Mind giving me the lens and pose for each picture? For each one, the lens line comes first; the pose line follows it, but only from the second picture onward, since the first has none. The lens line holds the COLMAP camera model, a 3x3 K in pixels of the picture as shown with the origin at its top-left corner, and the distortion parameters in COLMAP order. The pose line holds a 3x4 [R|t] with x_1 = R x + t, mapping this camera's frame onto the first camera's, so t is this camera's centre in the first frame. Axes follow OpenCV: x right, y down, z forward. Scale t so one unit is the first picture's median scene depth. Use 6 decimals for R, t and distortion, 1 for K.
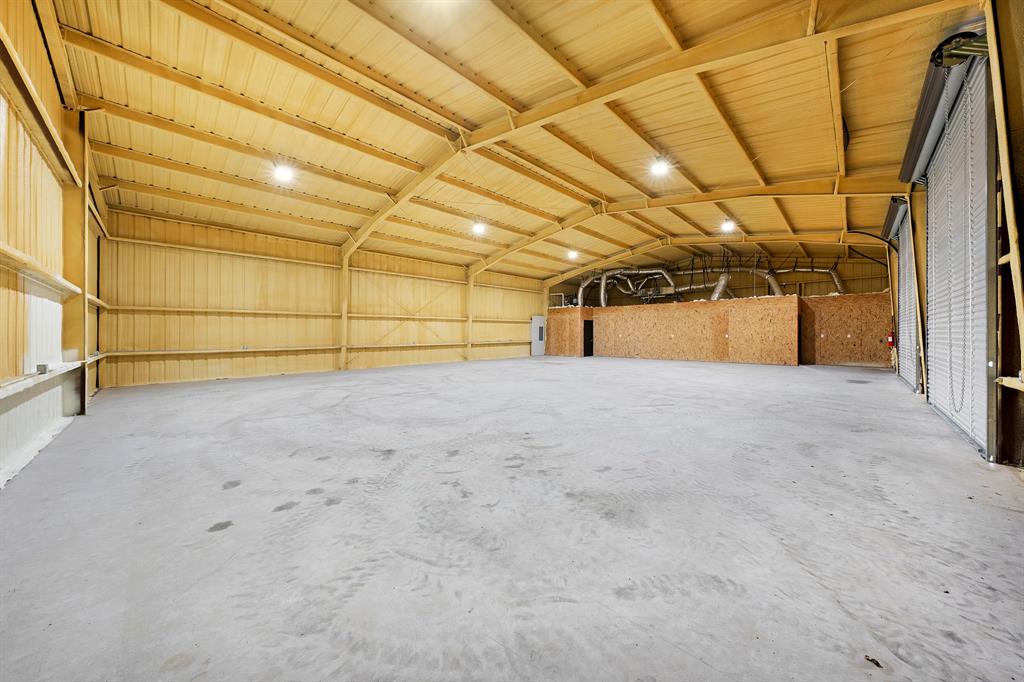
lens RADIAL K [[344.8, 0, 510.8], [0, 344.8, 333.4], [0, 0, 1]] dist [-0.001595, -0.000222]
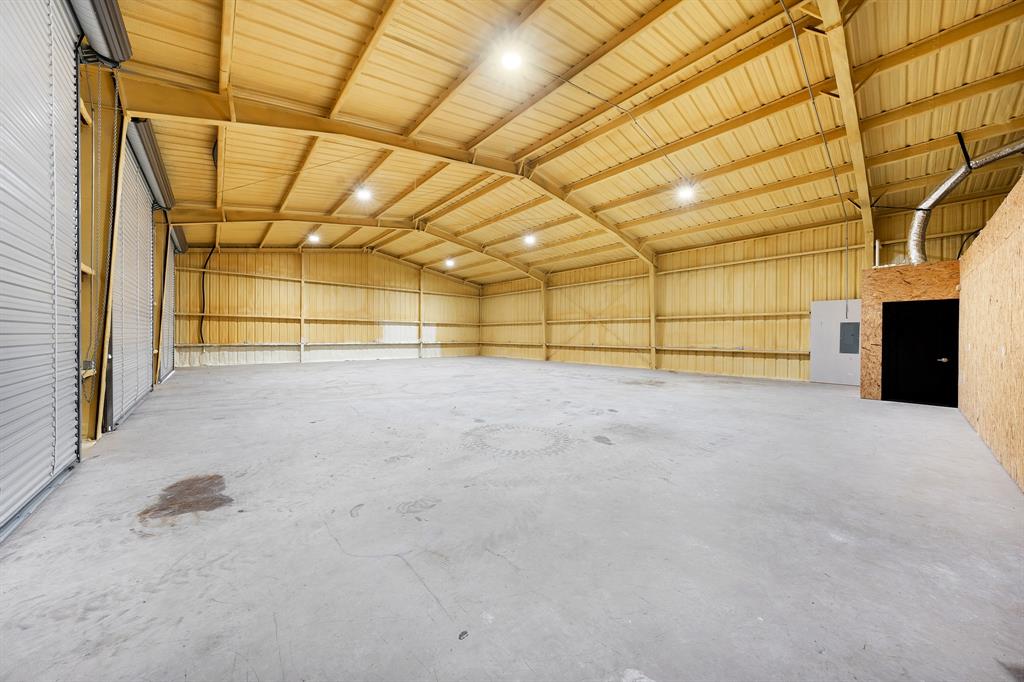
lens RADIAL K [[344.8, 0, 508.5], [0, 344.8, 337.1], [0, 0, 1]] dist [-0.001595, -0.000222]
pose [[-0.083695, 0.009518, -0.996446, 0.811694], [-0.005380, 0.999935, 0.010004, -0.003816], [0.996477, 0.006198, -0.083638, 0.823003]]
